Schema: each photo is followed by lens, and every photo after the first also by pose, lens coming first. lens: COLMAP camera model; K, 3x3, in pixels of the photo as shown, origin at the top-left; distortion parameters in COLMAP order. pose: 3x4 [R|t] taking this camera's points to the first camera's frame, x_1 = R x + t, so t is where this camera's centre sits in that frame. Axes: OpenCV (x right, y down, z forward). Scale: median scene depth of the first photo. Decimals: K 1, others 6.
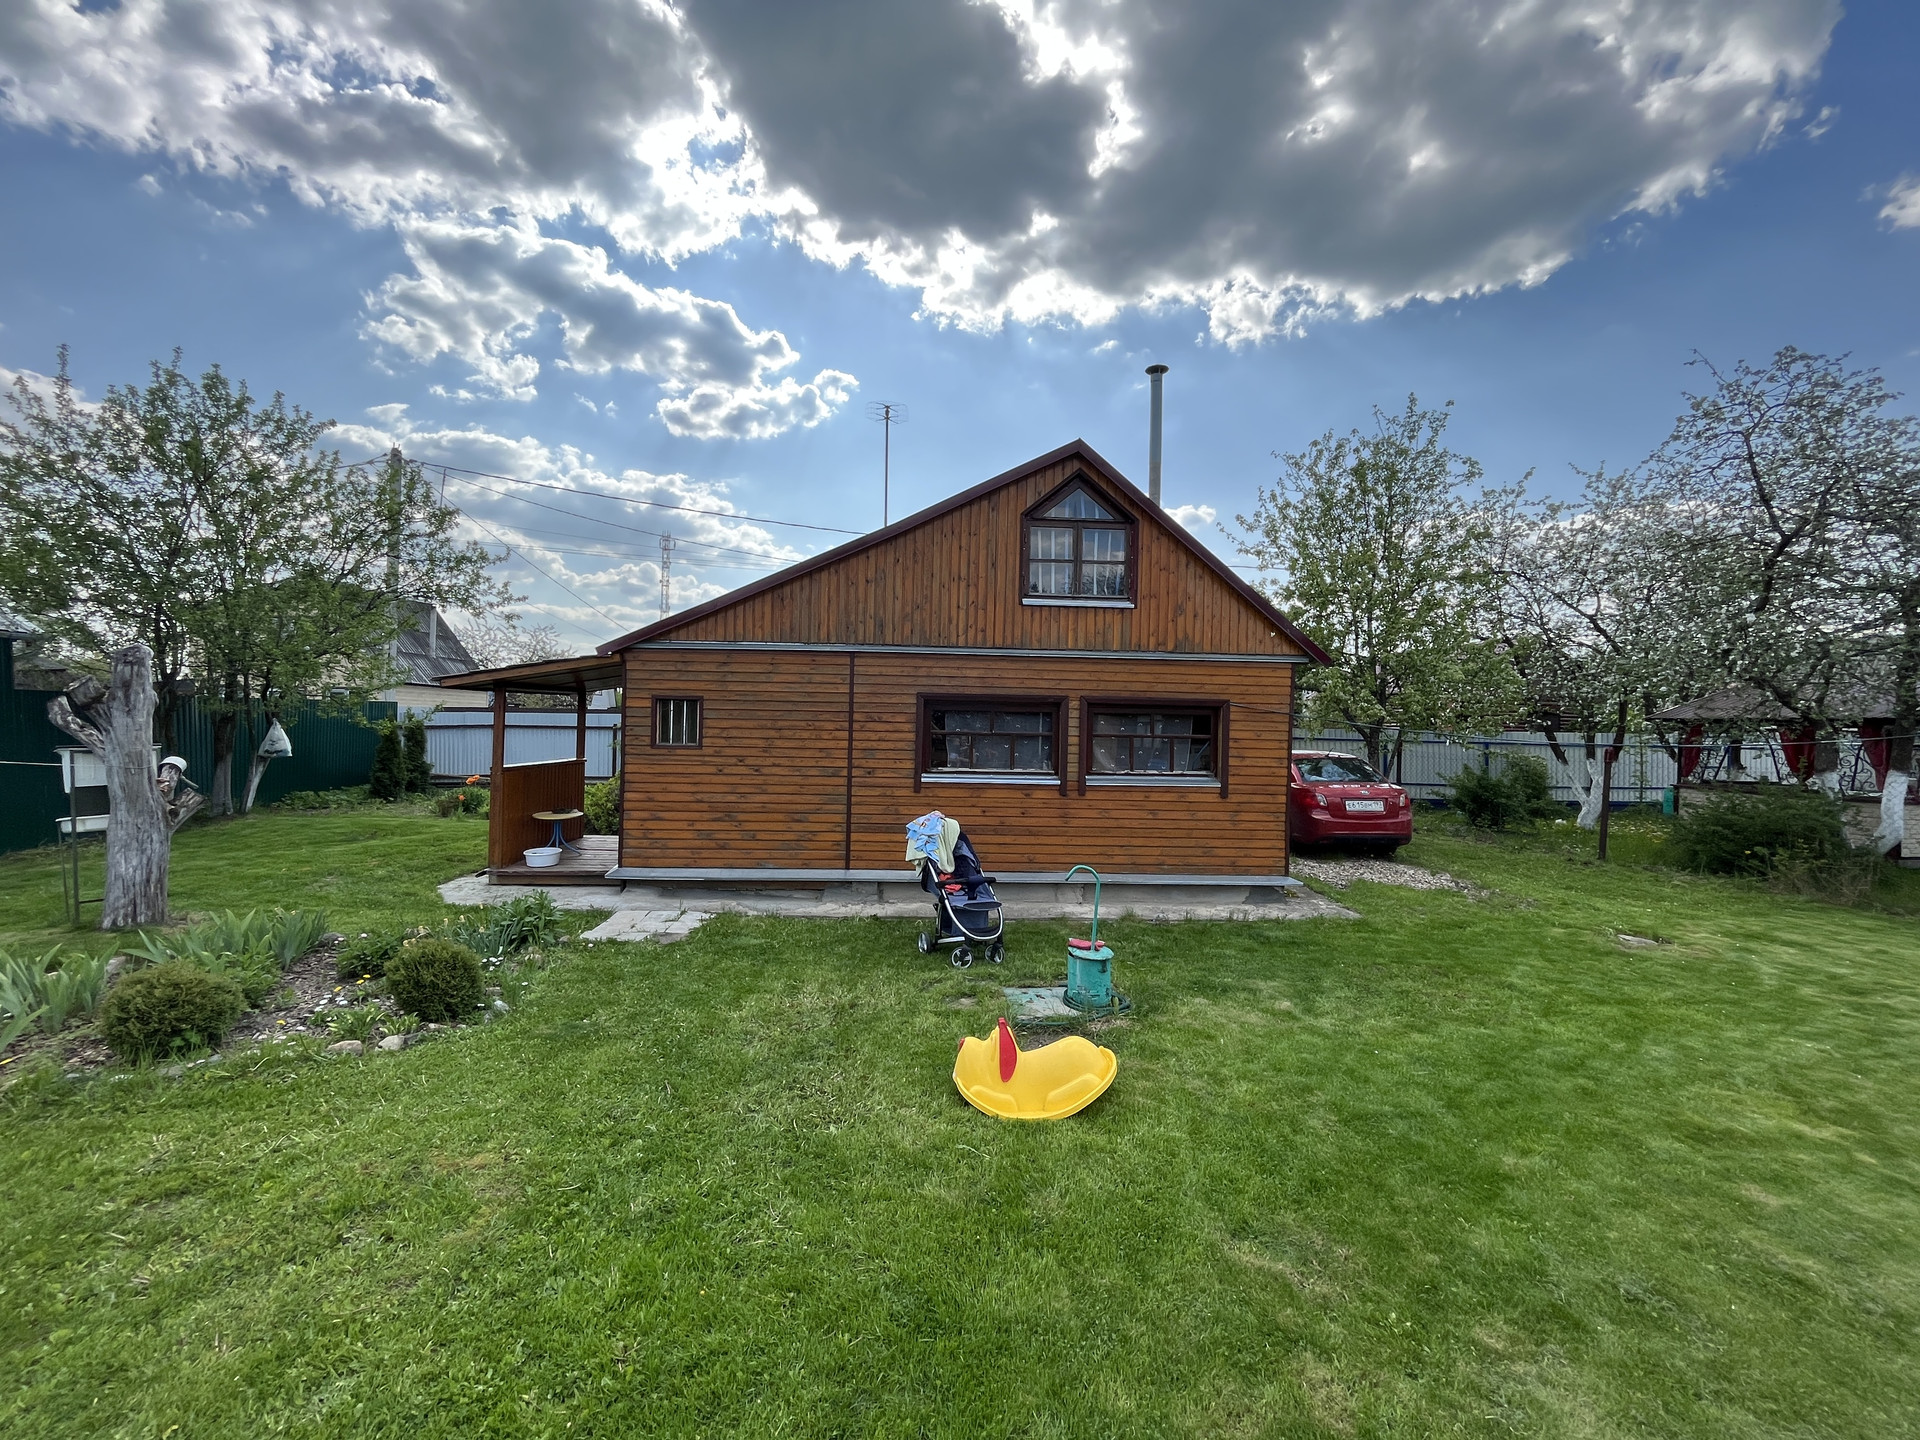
lens RADIAL K [[813.3, 0, 986.1], [0, 813.3, 724.5], [0, 0, 1]] dist [-0.000969, -0.000247]
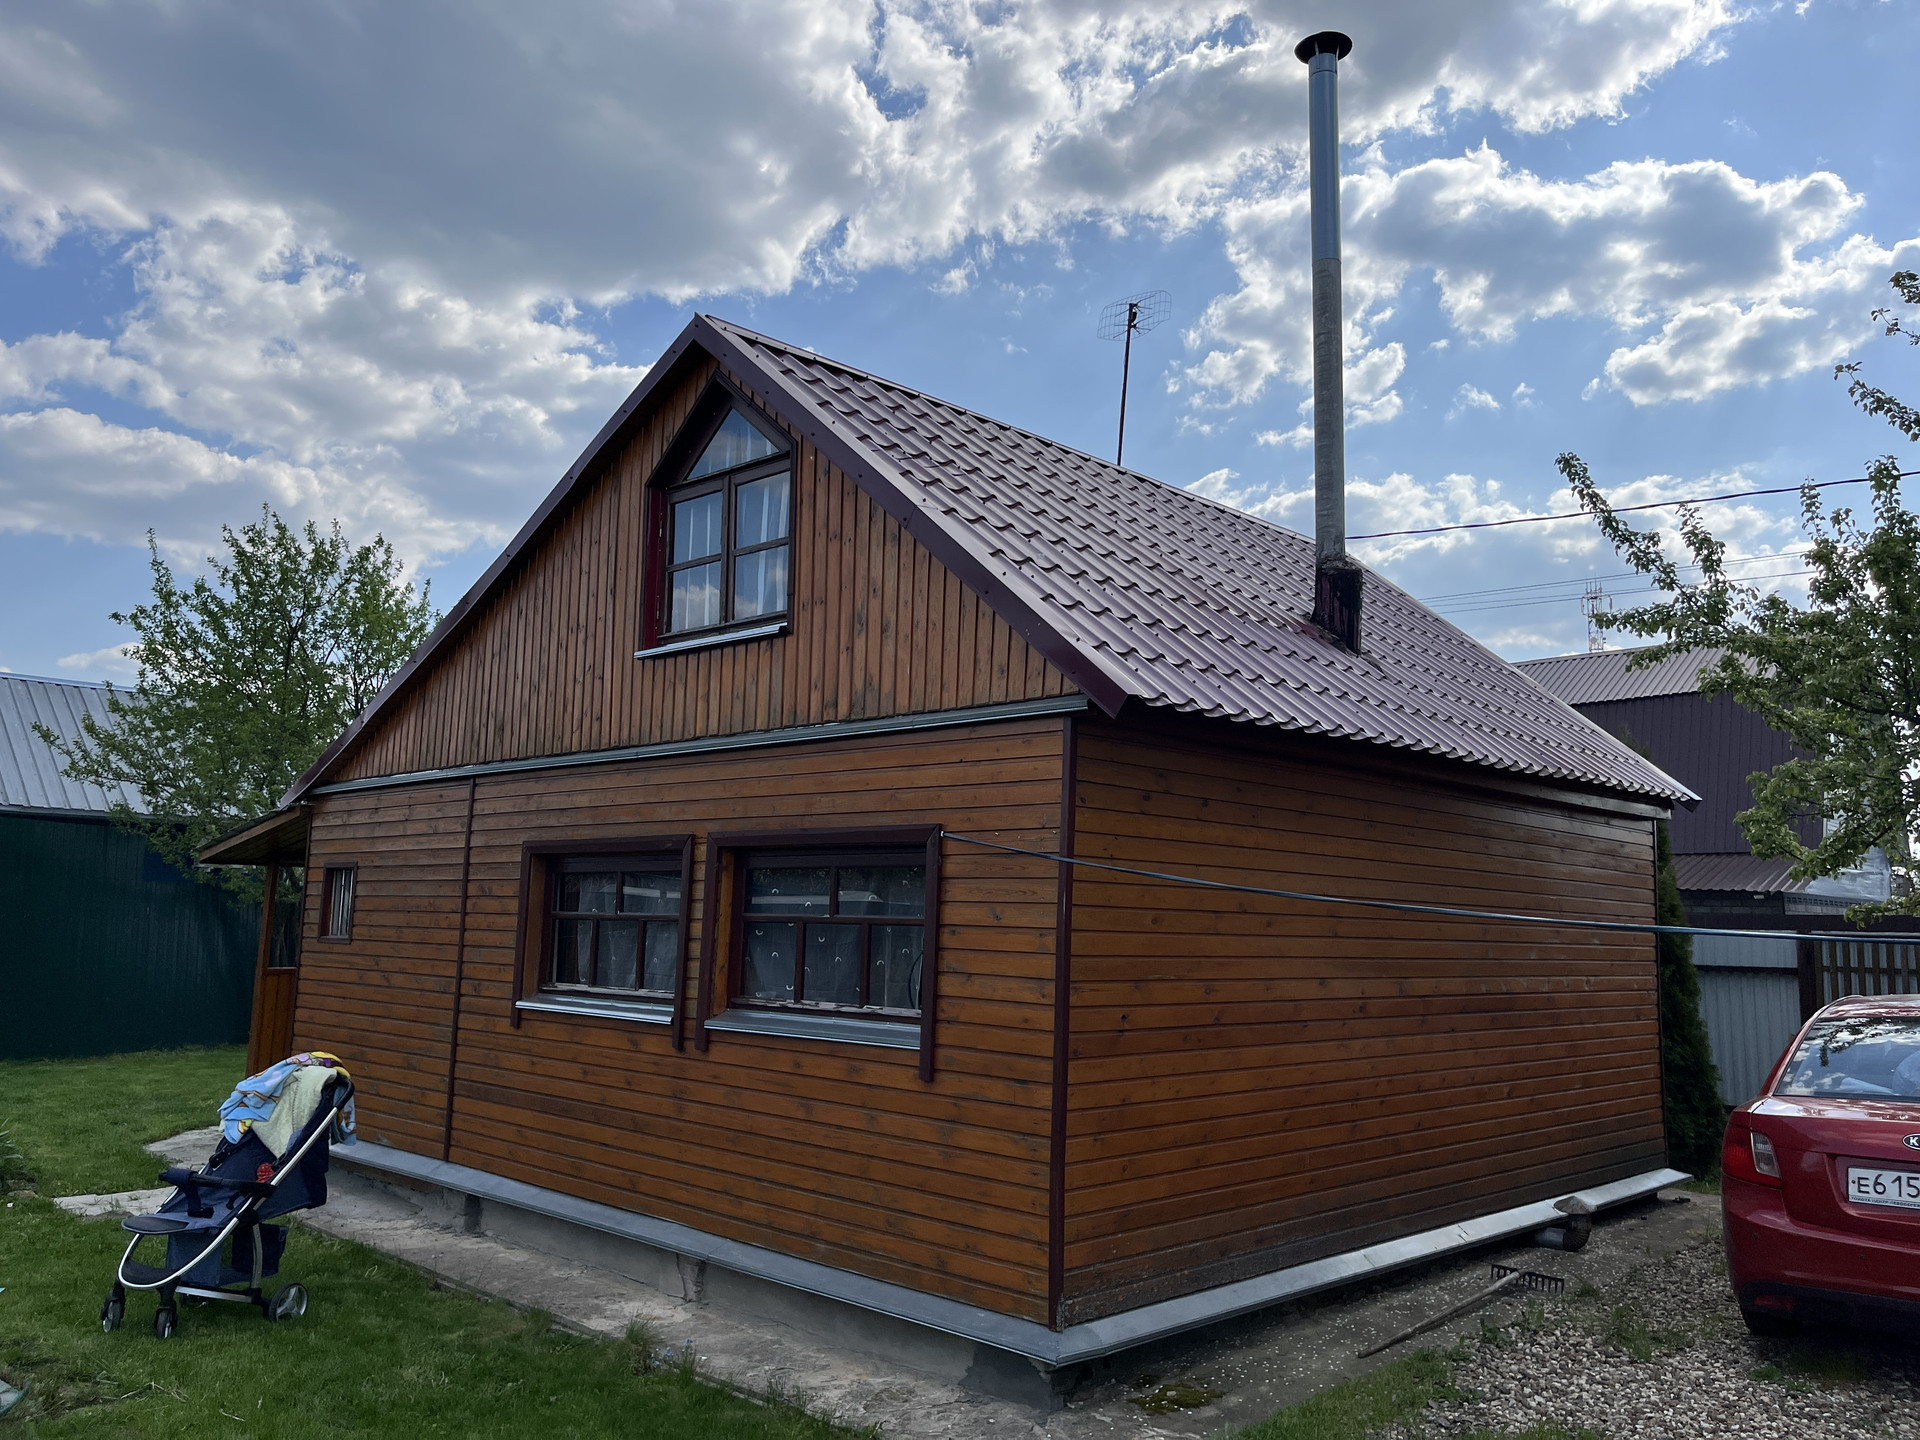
lens RADIAL K [[1457.2, 0, 953.6], [0, 1457.2, 723.5], [0, 0, 1]] dist [0.068590, -0.097048]
pose [[0.682533, -0.102395, -0.723647, 0.835438], [-0.001378, 0.989955, -0.141376, 0.021076], [0.730854, 0.097491, 0.675536, 0.534324]]
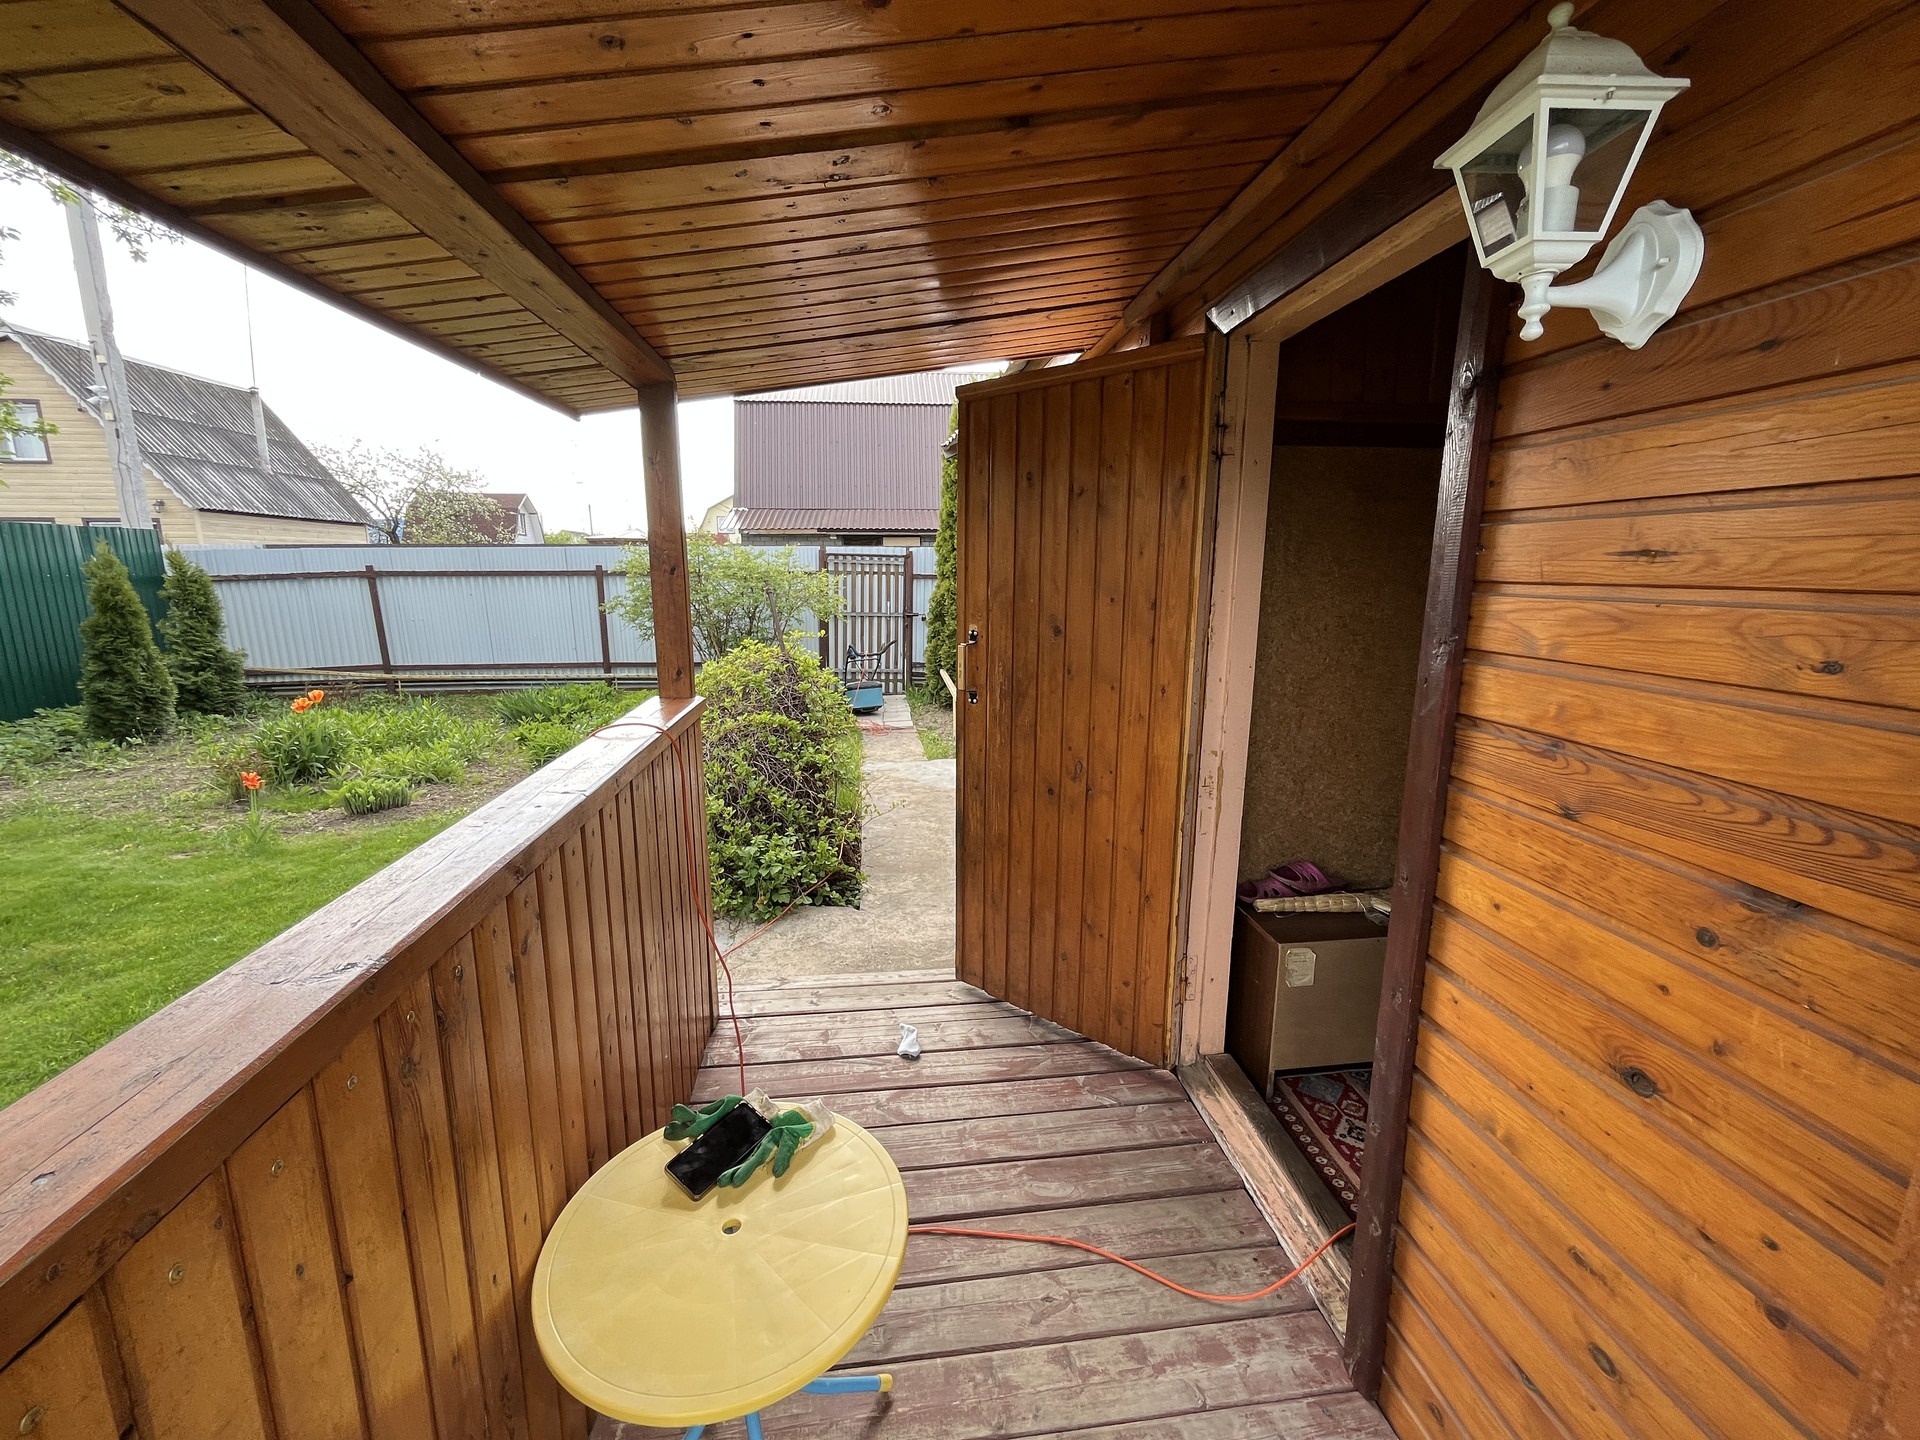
lens RADIAL K [[774.6, 0, 964.8], [0, 774.6, 724.8], [0, 0, 1]] dist [-0.003050, 0.000198]
pose [[0.996602, -0.038603, 0.072767, -0.543829], [0.022779, 0.978095, 0.206909, 0.009335], [-0.079160, -0.204548, 0.975650, 0.973590]]
